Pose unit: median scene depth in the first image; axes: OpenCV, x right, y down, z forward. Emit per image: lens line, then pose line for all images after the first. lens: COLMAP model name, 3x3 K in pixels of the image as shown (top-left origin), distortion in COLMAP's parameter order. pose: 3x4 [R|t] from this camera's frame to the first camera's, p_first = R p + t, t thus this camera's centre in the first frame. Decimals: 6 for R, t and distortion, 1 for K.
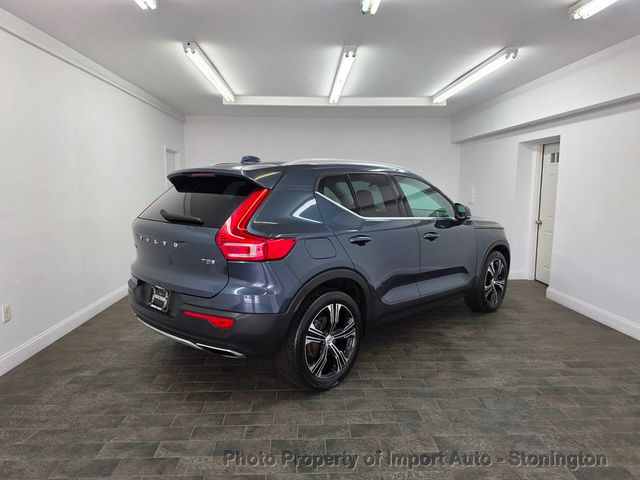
lens RADIAL K [[447.6, 0, 317.8], [0, 447.6, 240.9], [0, 0, 1]] dist [0.038268, -0.062019]
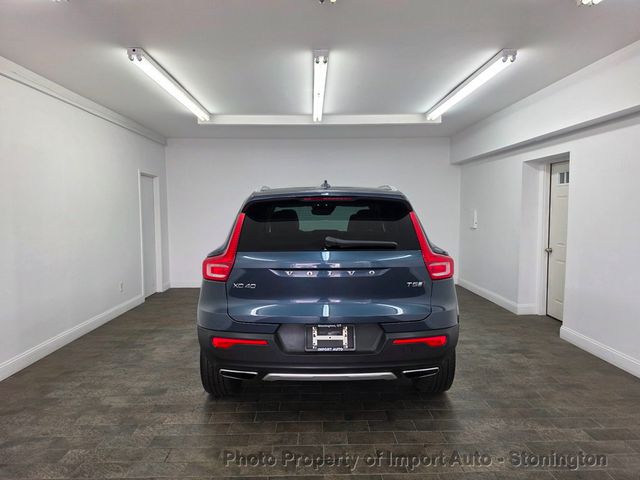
lens RADIAL K [[446.4, 0, 317.6], [0, 446.4, 239.7], [0, 0, 1]] dist [0.034607, -0.046654]
pose [[0.999777, -0.006685, -0.020048, 0.075542], [0.005516, 0.998313, -0.057797, -0.018723], [0.020401, 0.057674, 0.998127, 0.148712]]
